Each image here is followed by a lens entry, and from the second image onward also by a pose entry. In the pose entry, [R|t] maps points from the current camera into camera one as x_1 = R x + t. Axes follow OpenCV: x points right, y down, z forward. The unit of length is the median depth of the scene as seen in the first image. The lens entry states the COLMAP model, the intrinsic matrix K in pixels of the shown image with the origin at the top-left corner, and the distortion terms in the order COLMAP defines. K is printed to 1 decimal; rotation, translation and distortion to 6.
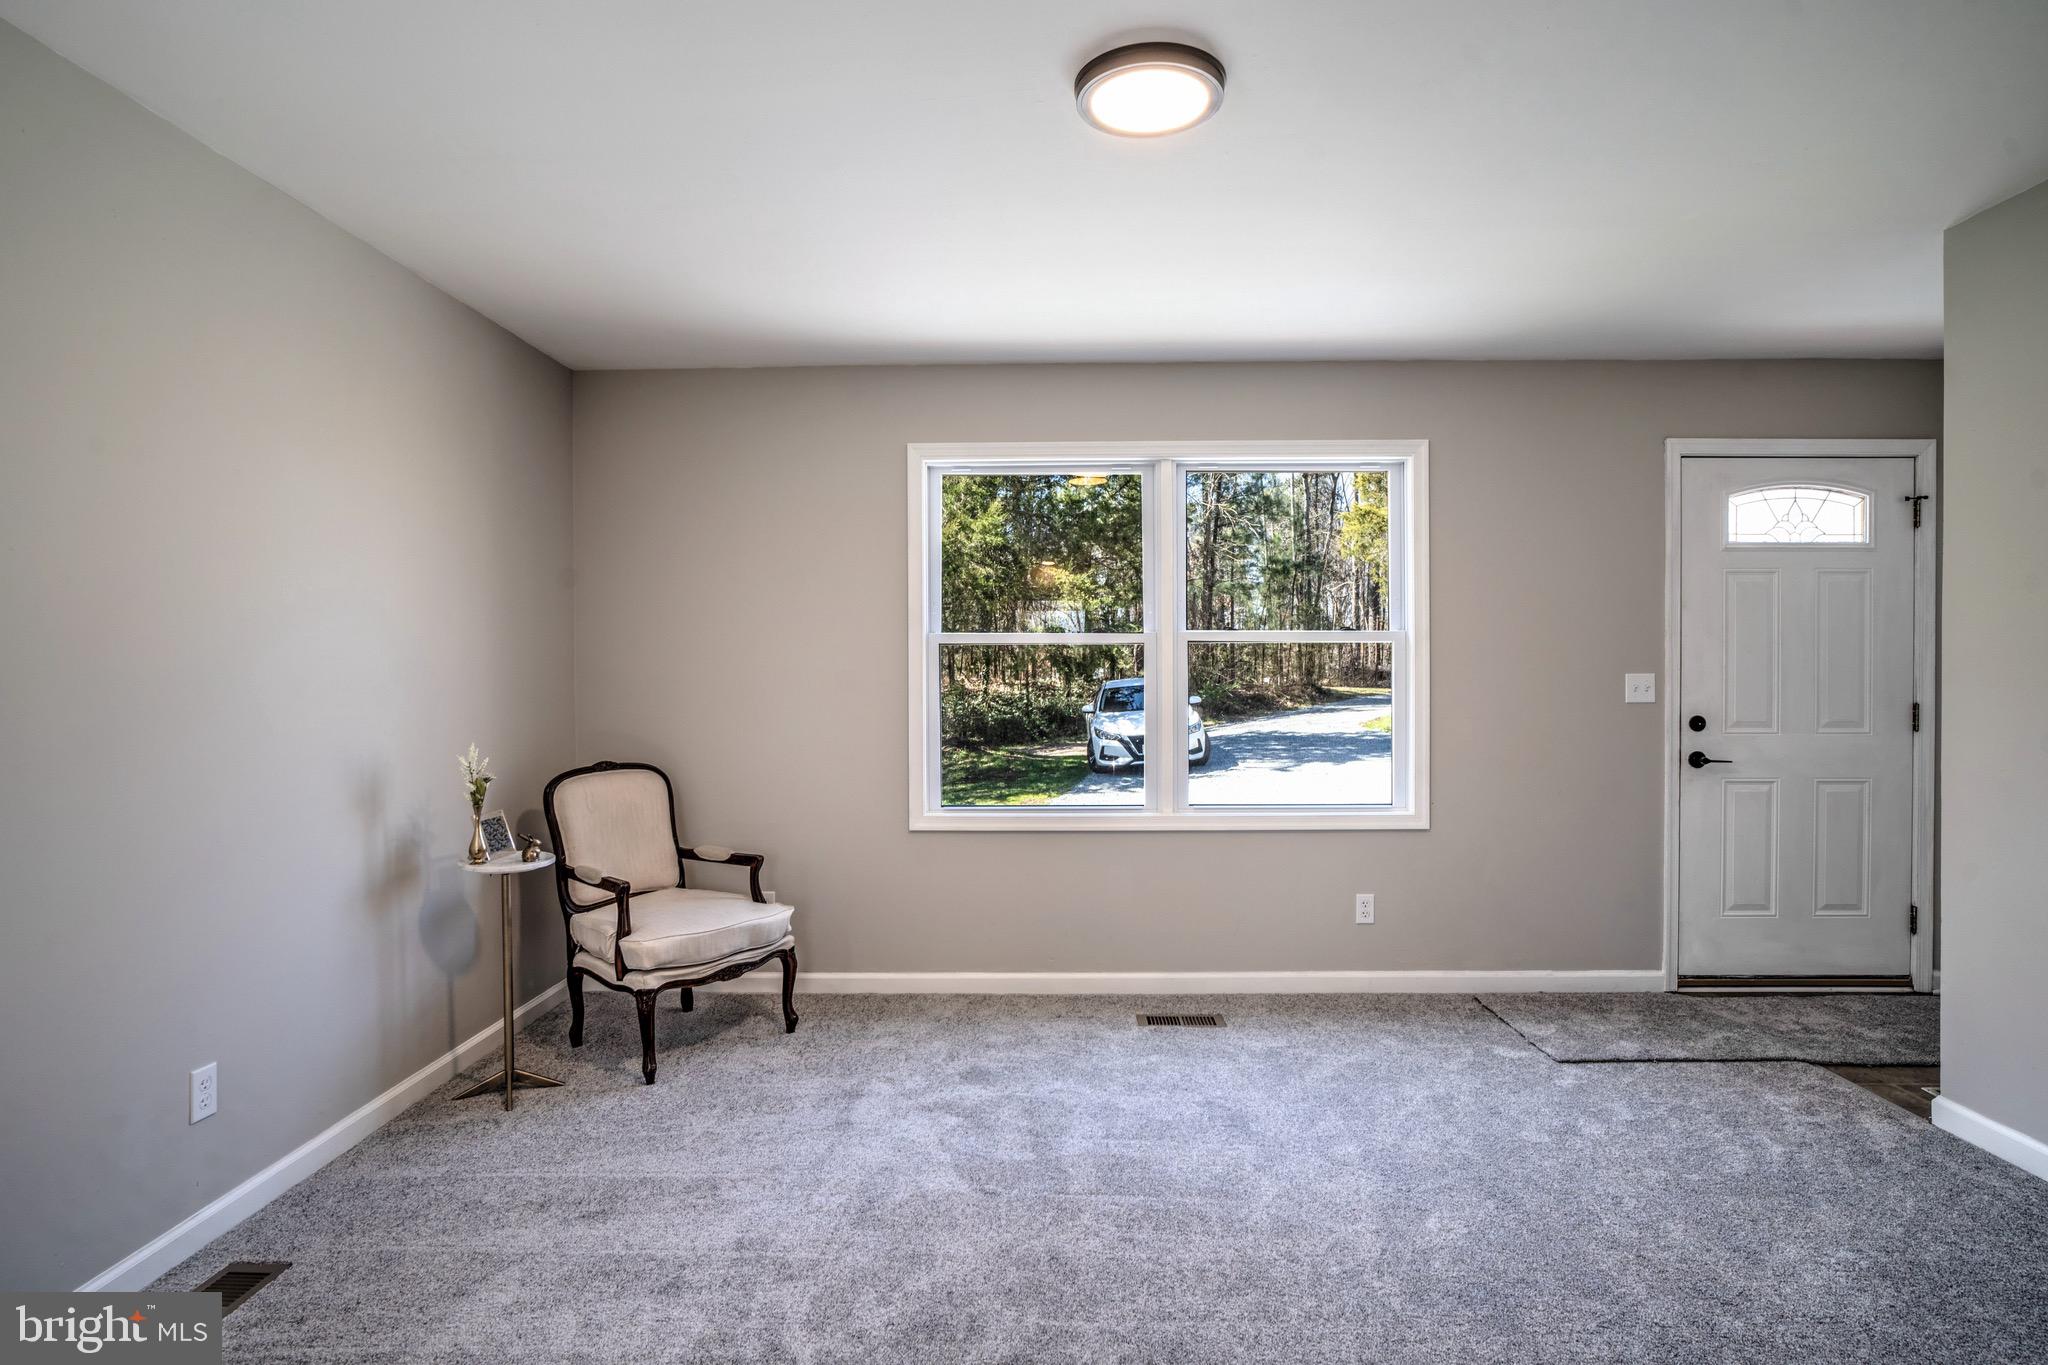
lens RADIAL K [[1073.2, 0, 1028.8], [0, 1073.2, 678.6], [0, 0, 1]] dist [-0.046742, 0.024978]
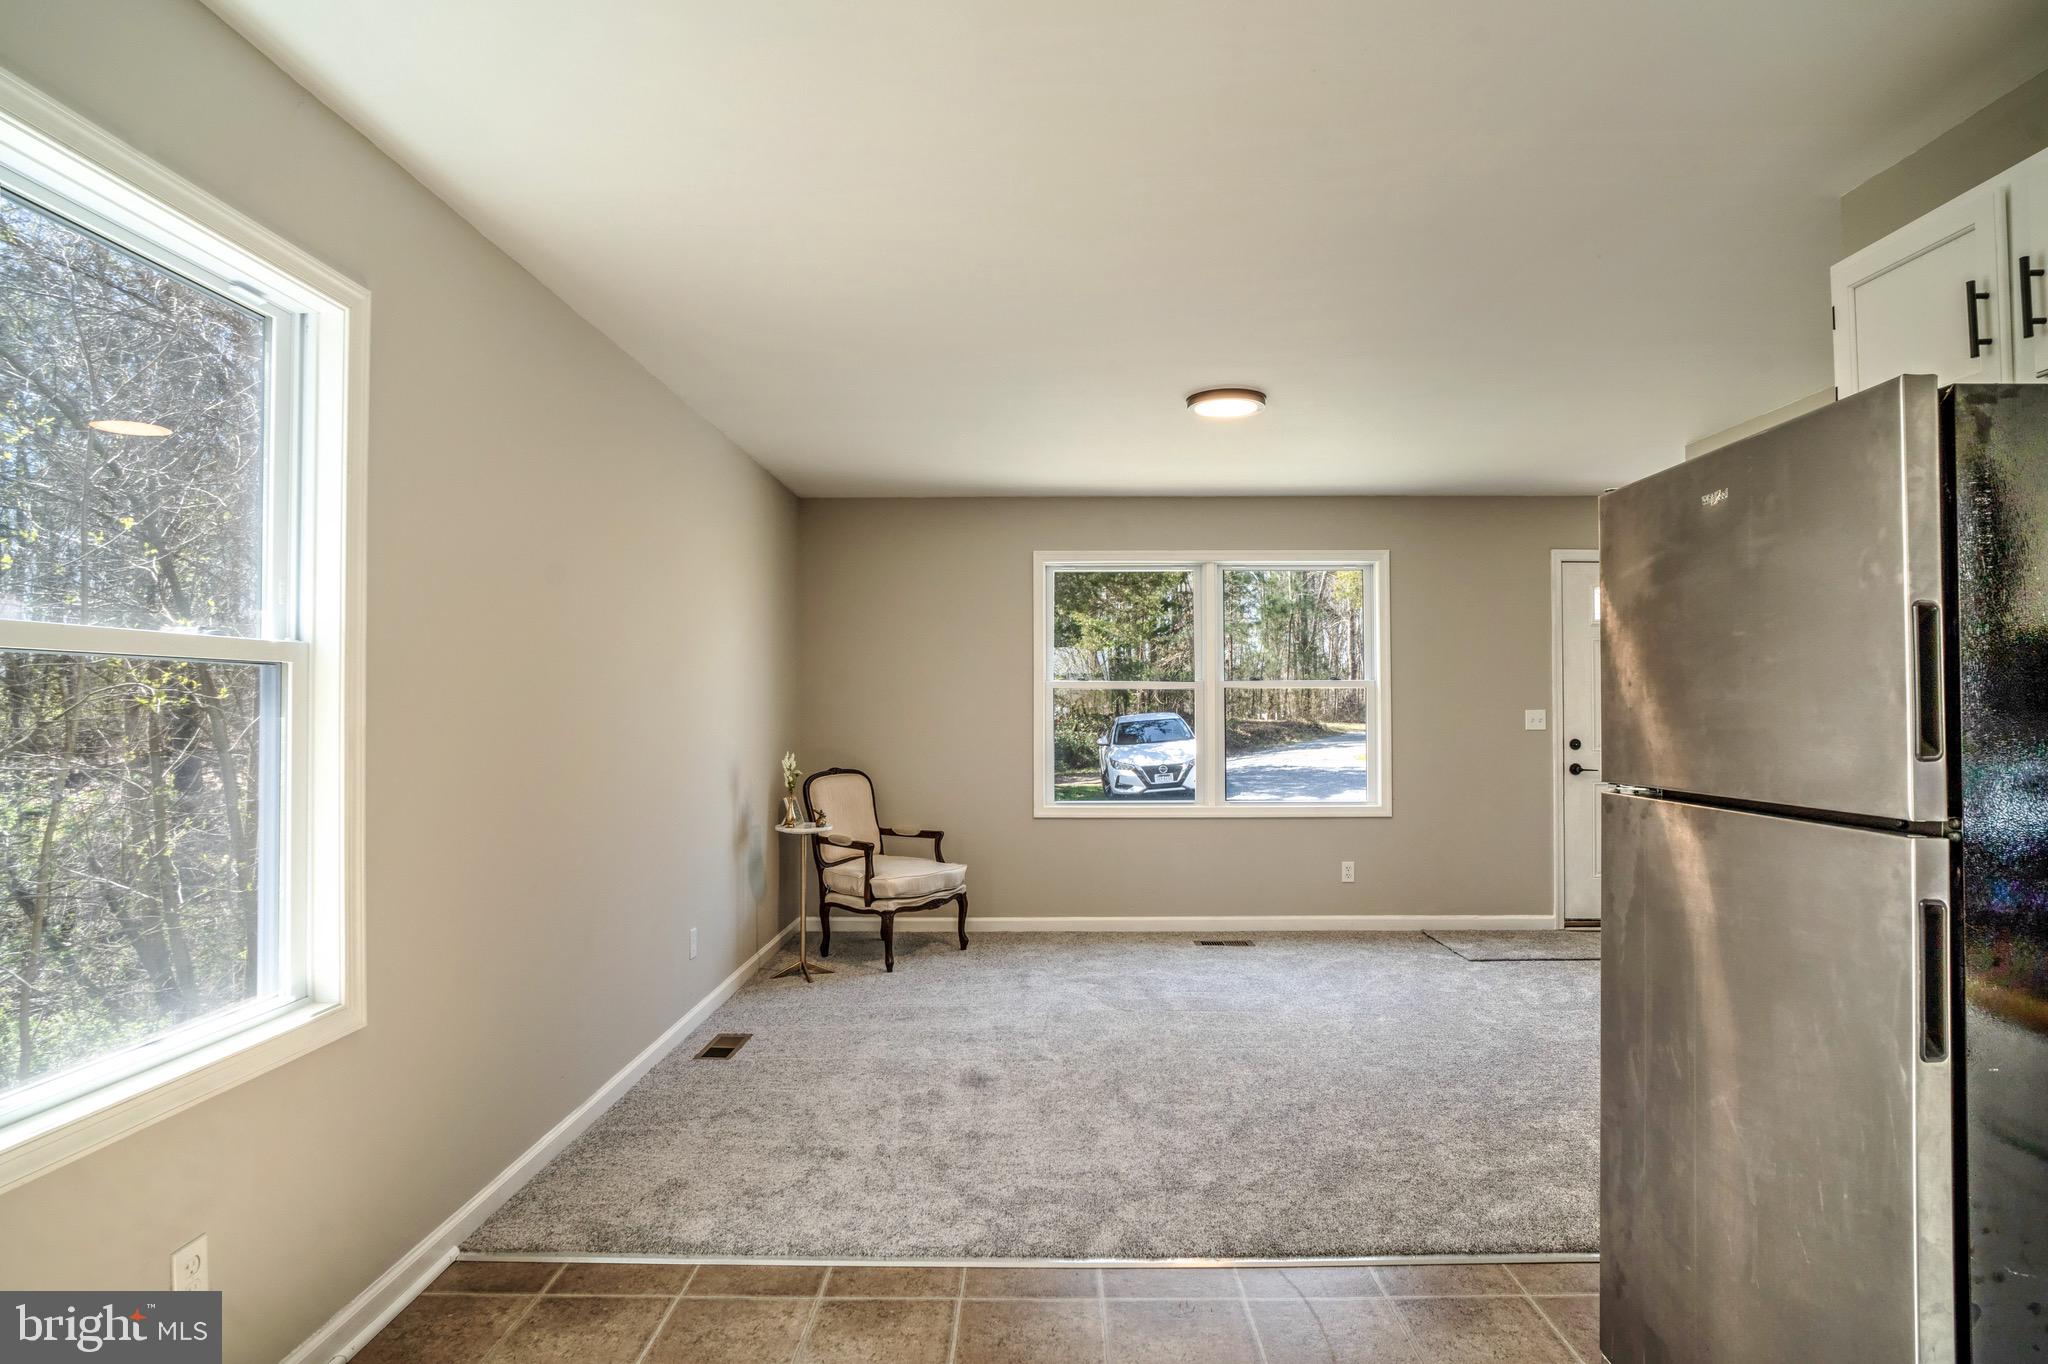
lens RADIAL K [[1100.2, 0, 1028.3], [0, 1100.2, 676.5], [0, 0, 1]] dist [-0.050700, 0.025411]
pose [[0.999958, 0.003040, 0.008618, -0.145175], [-0.002743, 0.999410, -0.034247, 0.002707], [-0.008717, 0.034222, 0.999376, -0.535441]]
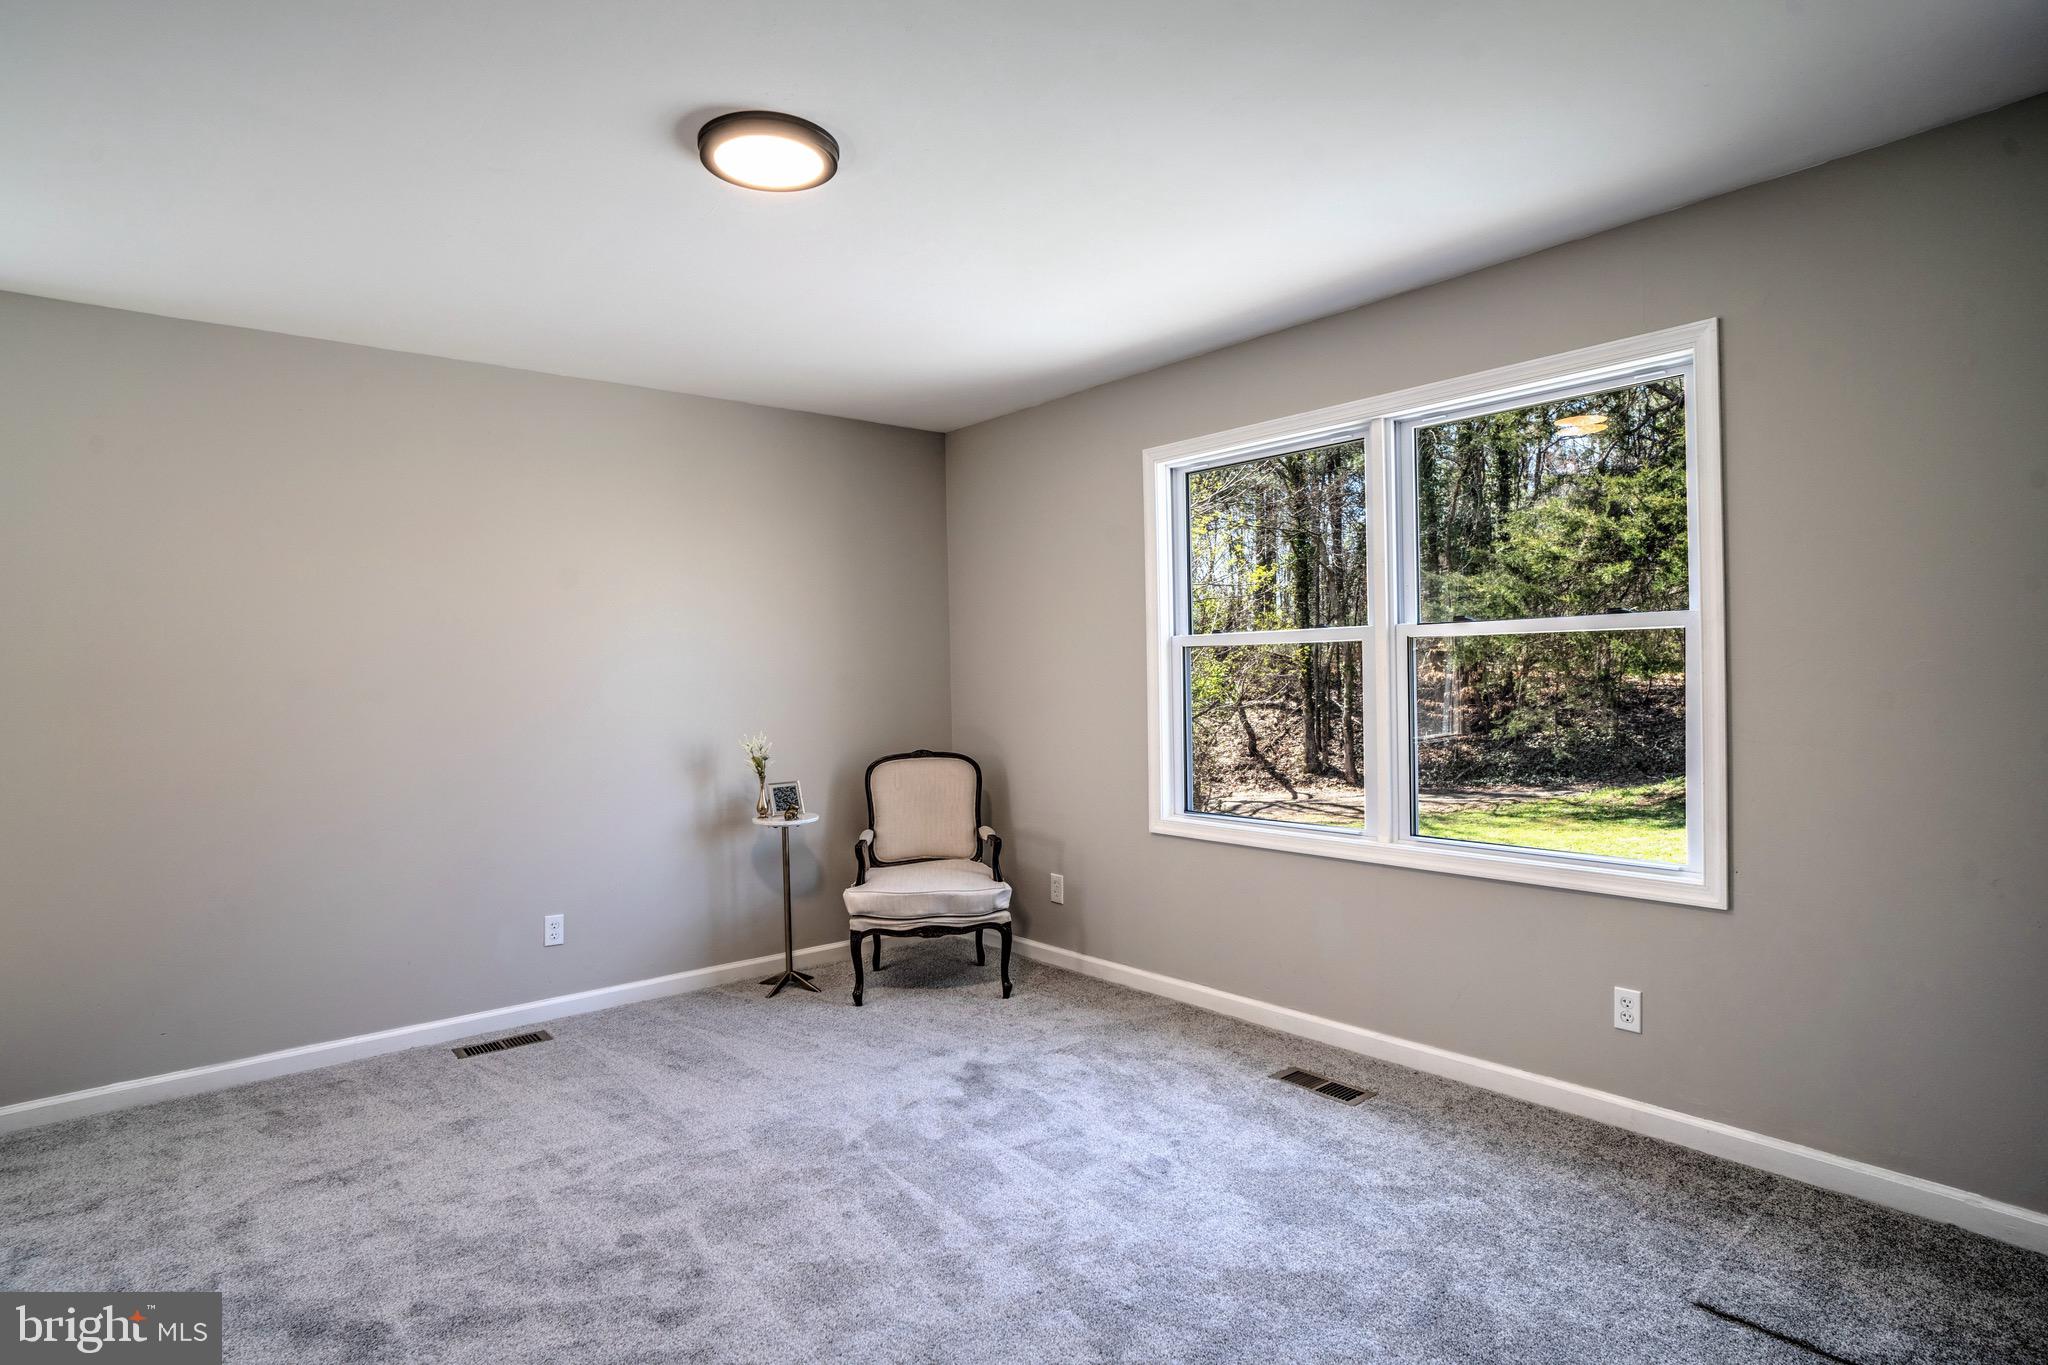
lens RADIAL K [[1073.2, 0, 1028.8], [0, 1073.2, 678.6], [0, 0, 1]] dist [-0.046742, 0.024978]
pose [[0.660656, -0.004190, -0.750677, 0.632189], [0.010448, 0.999939, 0.003614, -0.009277], [0.750616, -0.010231, 0.660659, 0.270531]]
